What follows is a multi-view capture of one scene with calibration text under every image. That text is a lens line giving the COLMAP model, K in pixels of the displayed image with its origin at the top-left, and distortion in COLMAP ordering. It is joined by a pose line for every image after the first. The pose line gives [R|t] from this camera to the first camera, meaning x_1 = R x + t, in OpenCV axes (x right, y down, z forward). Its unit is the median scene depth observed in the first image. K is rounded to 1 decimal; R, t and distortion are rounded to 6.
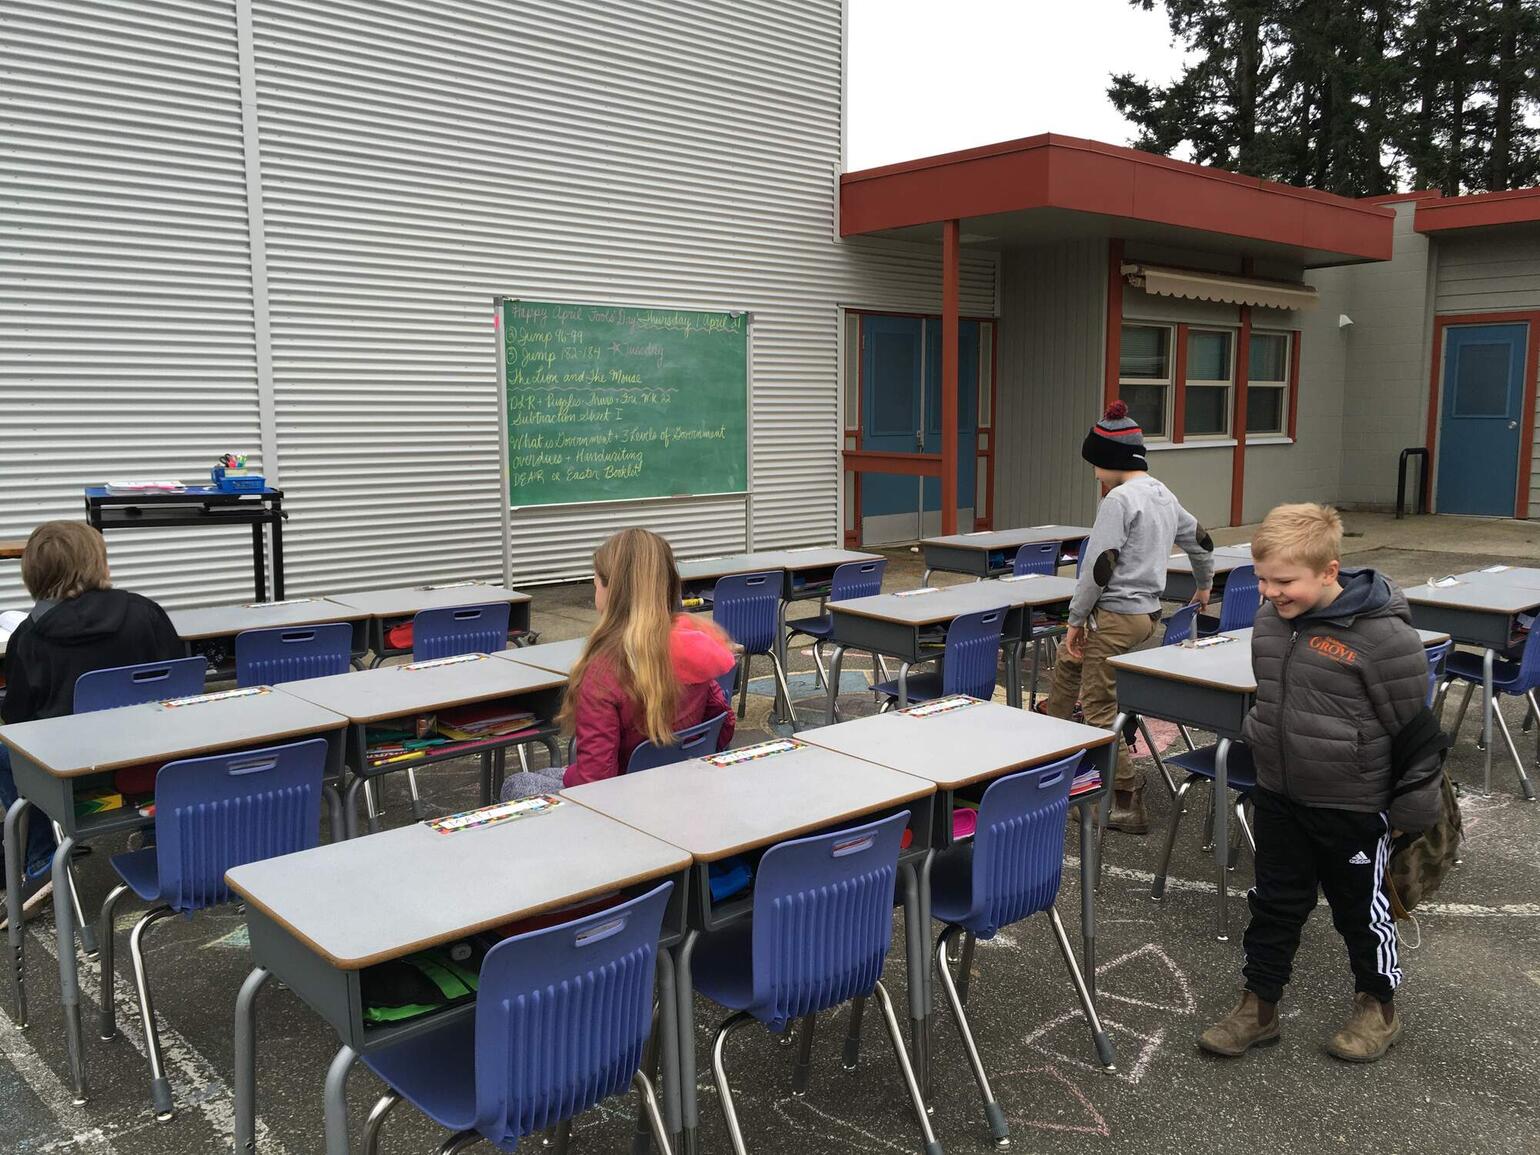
lens RADIAL K [[1278.5, 0, 772.5], [0, 1278.5, 580.8], [0, 0, 1]] dist [0.004569, 0.000586]
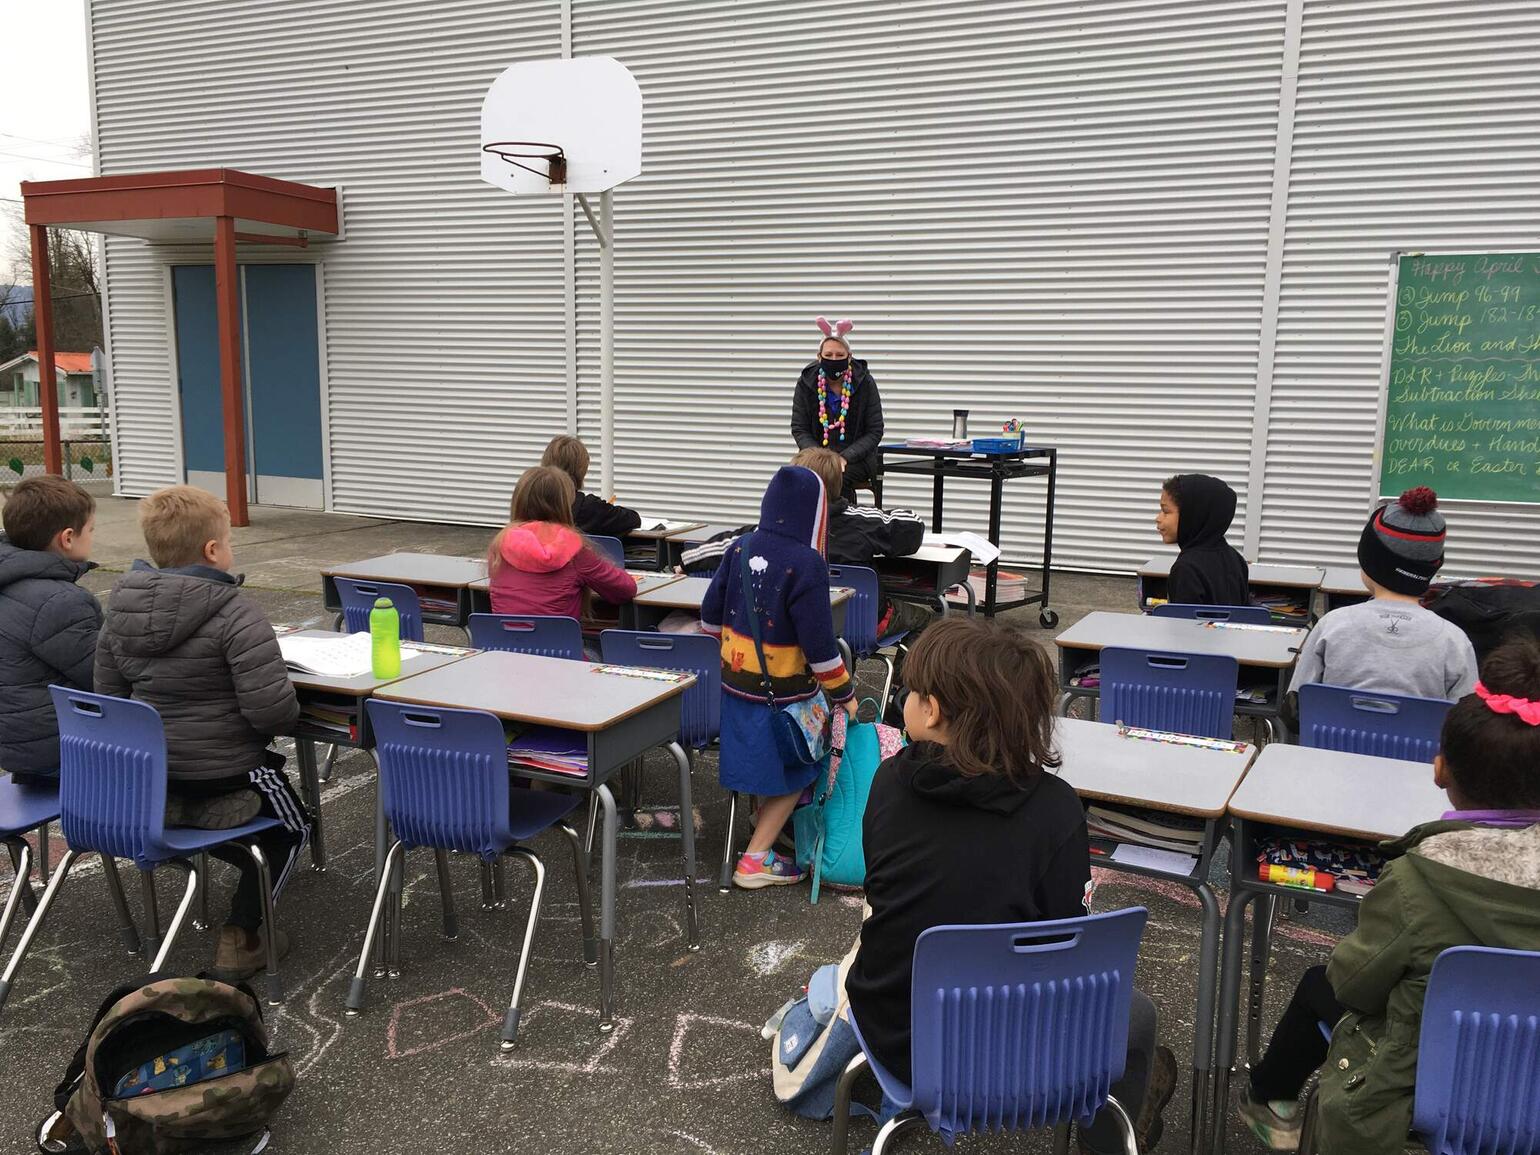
lens RADIAL K [[1278.5, 0, 771.8], [0, 1278.5, 577.0], [0, 0, 1]] dist [0.004569, 0.000586]
pose [[0.400598, 0.145774, -0.904583, 0.416660], [-0.139387, 0.985468, 0.097080, -0.030573], [0.905590, 0.087197, 0.415096, 0.270207]]
